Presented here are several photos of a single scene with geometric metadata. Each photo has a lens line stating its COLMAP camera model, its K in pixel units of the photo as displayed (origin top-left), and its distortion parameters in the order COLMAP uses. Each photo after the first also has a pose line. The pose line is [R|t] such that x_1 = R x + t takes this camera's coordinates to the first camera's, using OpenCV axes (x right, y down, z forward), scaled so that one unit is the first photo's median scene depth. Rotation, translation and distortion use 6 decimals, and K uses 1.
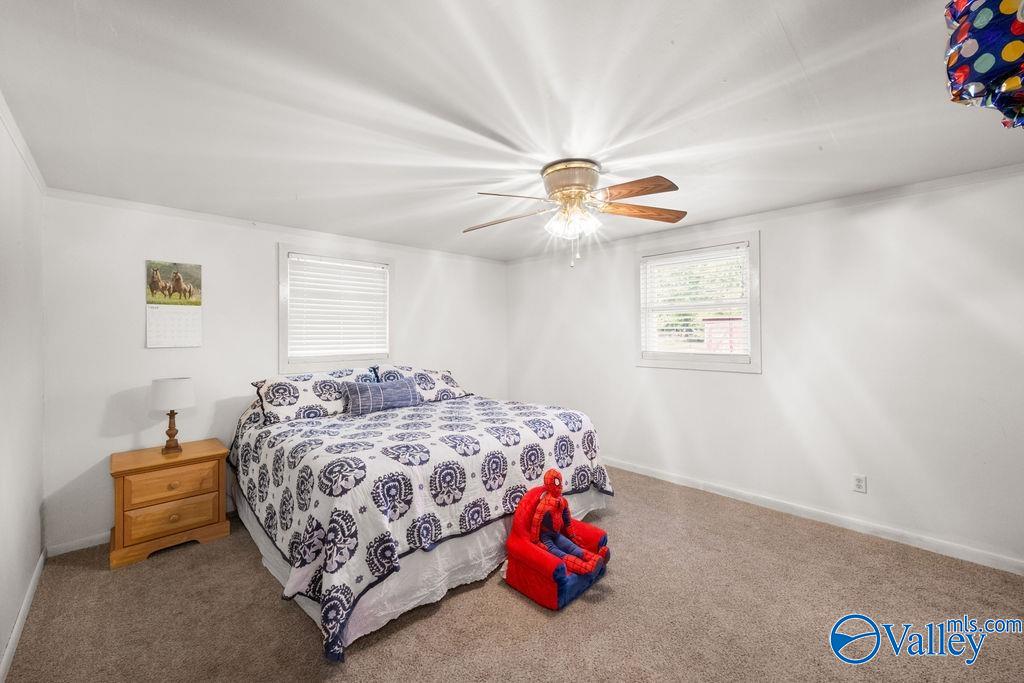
lens RADIAL K [[413.0, 0, 509.6], [0, 413.0, 335.4], [0, 0, 1]] dist [-0.000930, -0.000098]
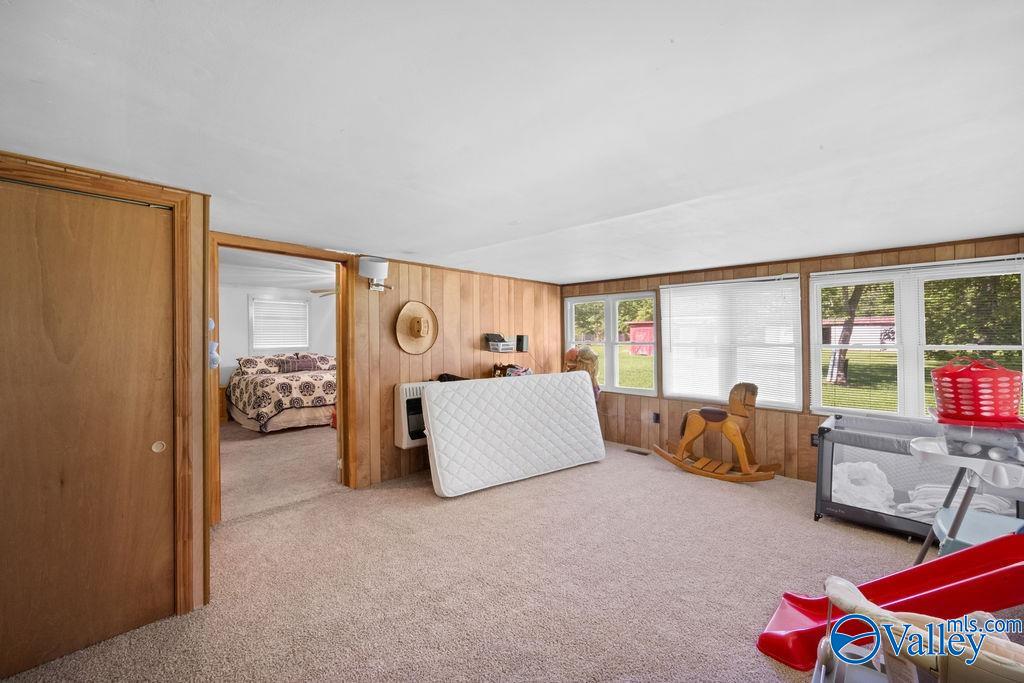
lens RADIAL K [[413.0, 0, 509.6], [0, 413.0, 335.4], [0, 0, 1]] dist [-0.000930, -0.000098]
pose [[0.999299, -0.008083, 0.036545, 0.925705], [0.008322, 0.999945, -0.006406, 0.015318], [-0.036491, 0.006706, 0.999311, -1.540108]]
